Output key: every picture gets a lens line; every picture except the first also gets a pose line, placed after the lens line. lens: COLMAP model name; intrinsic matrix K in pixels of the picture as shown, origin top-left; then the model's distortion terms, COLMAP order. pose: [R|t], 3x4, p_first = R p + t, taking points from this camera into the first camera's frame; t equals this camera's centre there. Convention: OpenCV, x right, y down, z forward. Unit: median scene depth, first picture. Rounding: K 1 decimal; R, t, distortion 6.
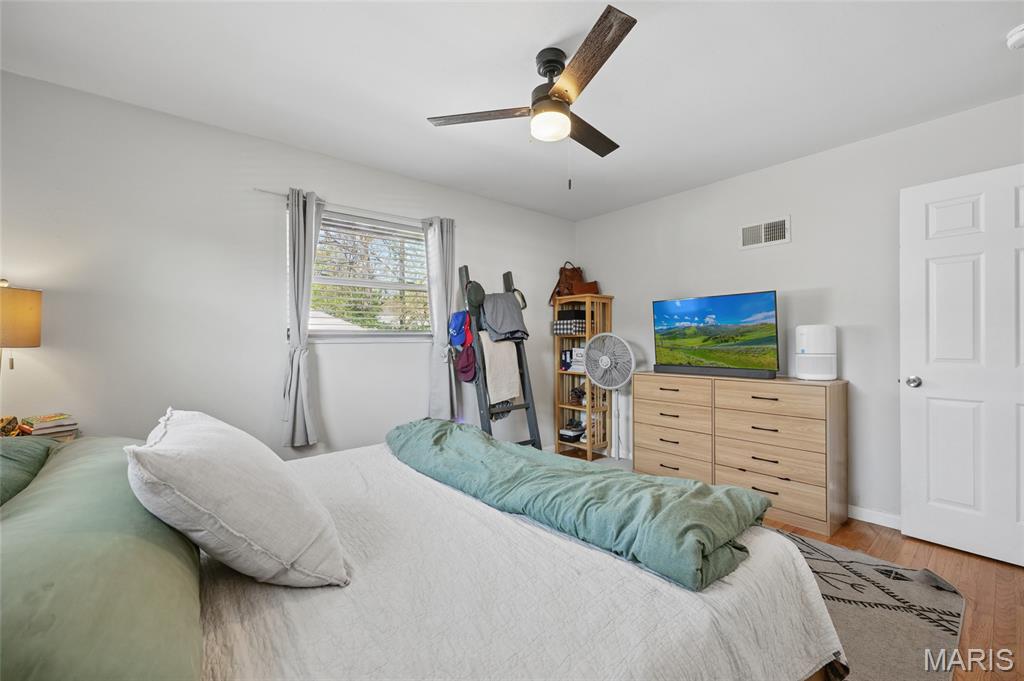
lens RADIAL K [[418.2, 0, 511.9], [0, 418.2, 341.7], [0, 0, 1]] dist [-0.000987, 0.000043]
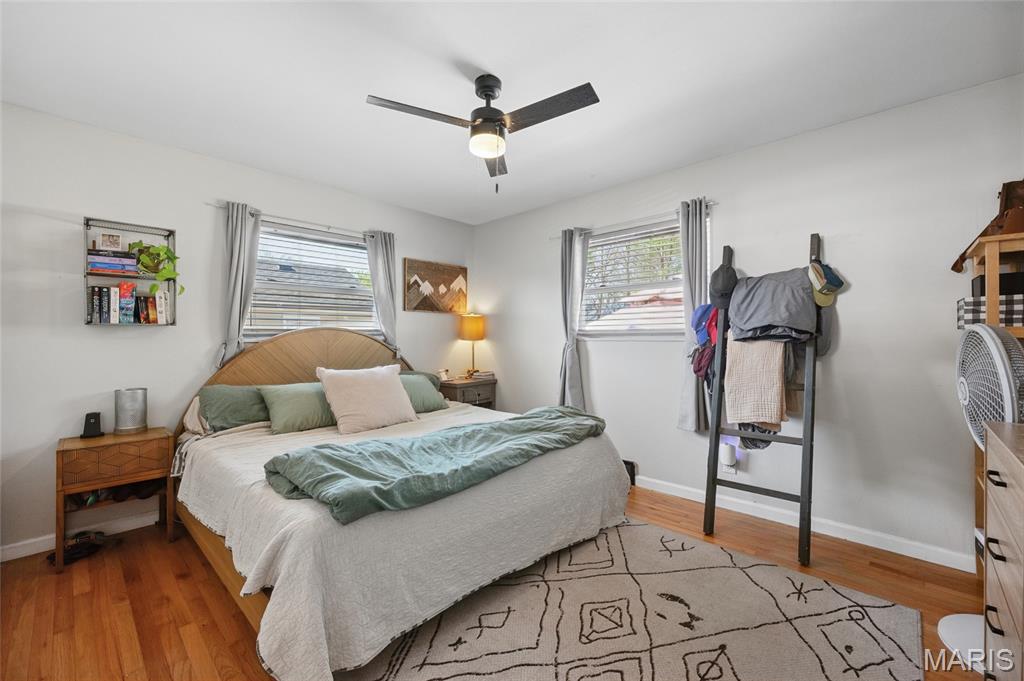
lens RADIAL K [[418.2, 0, 512.3], [0, 418.2, 335.9], [0, 0, 1]] dist [-0.000987, 0.000043]
pose [[0.107079, 0.004777, -0.994239, 0.655050], [0.000579, 0.999988, 0.004867, -0.012871], [0.994250, -0.001097, 0.107075, 0.515149]]
